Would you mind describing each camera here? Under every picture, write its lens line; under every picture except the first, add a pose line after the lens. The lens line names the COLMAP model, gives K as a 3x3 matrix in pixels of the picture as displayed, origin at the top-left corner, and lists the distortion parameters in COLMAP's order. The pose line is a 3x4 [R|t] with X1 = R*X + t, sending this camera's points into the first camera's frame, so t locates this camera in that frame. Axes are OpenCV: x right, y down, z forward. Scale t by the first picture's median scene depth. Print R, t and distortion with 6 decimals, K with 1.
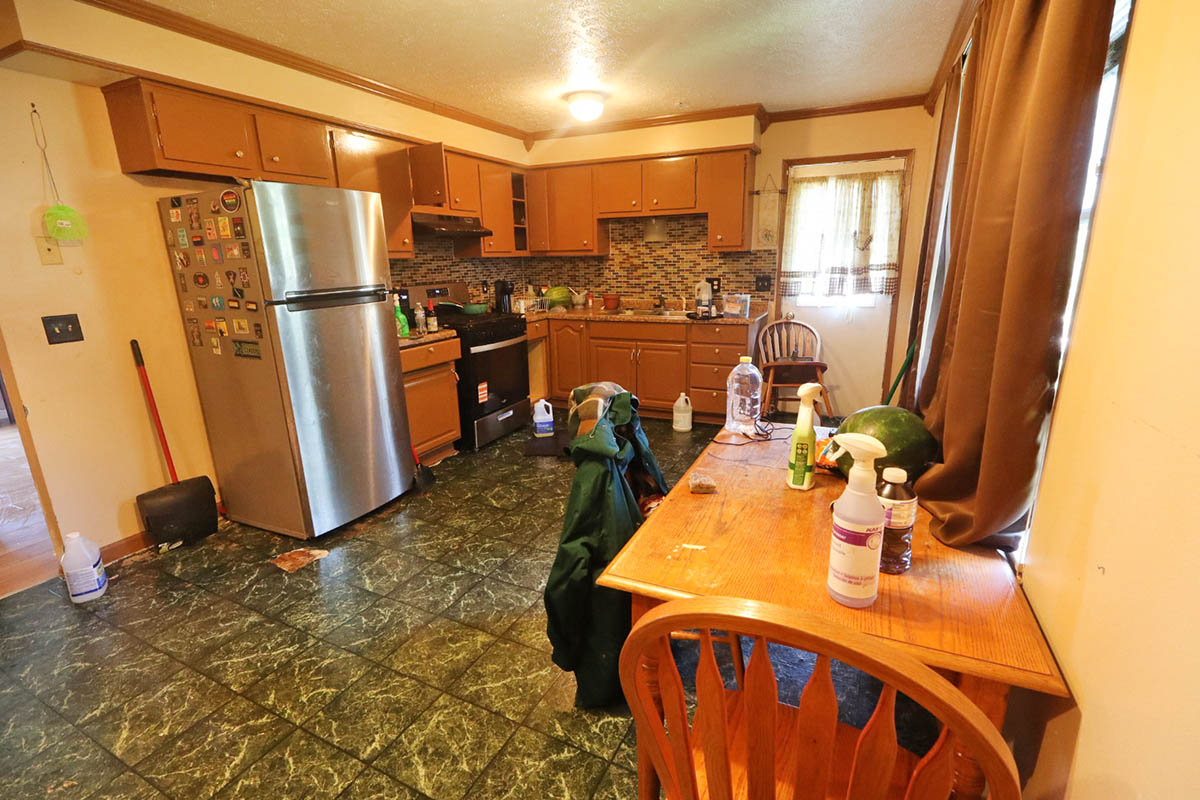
lens RADIAL K [[547.3, 0, 600.0], [0, 547.3, 400.0], [0, 0, 1]] dist [0.001198, -0.000089]
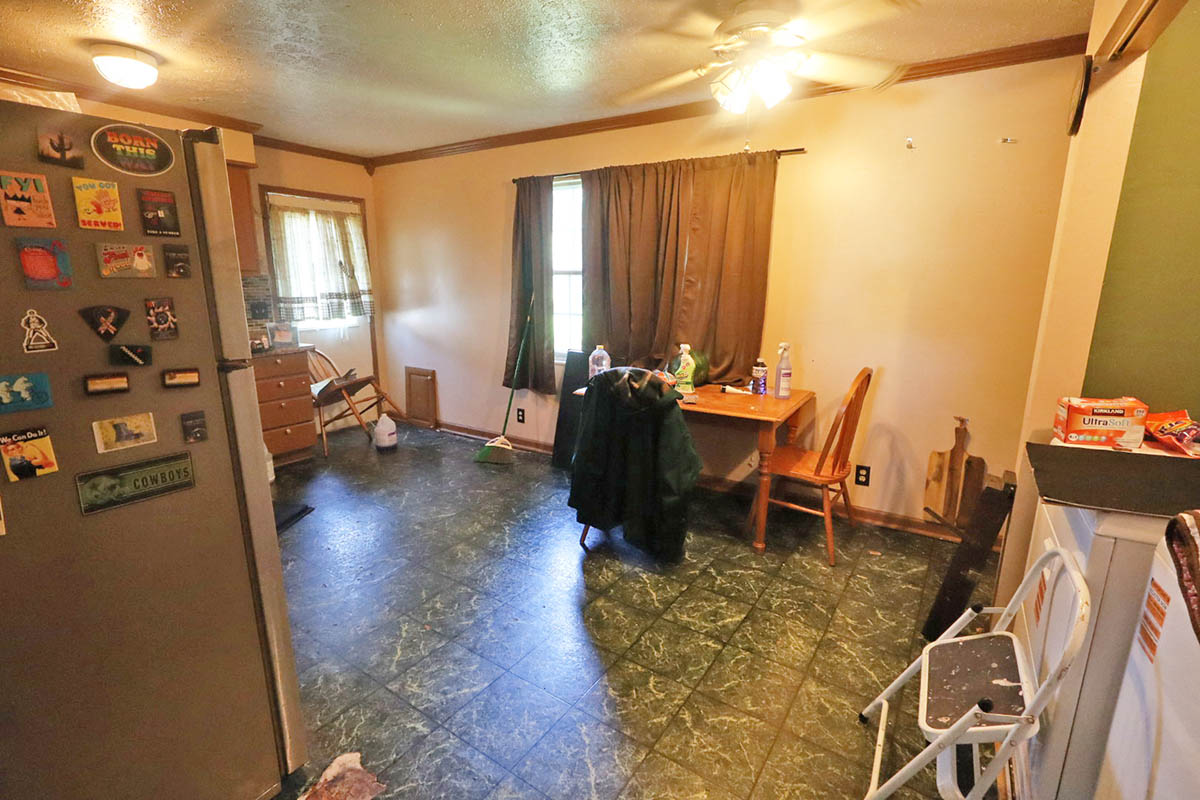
lens RADIAL K [[547.3, 0, 600.0], [0, 547.3, 400.0], [0, 0, 1]] dist [0.001198, -0.000089]
pose [[0.138687, -0.196547, 0.970636, -1.042567], [0.241404, 0.957253, 0.159345, -0.140579], [-0.960463, 0.212217, 0.180206, 0.567786]]
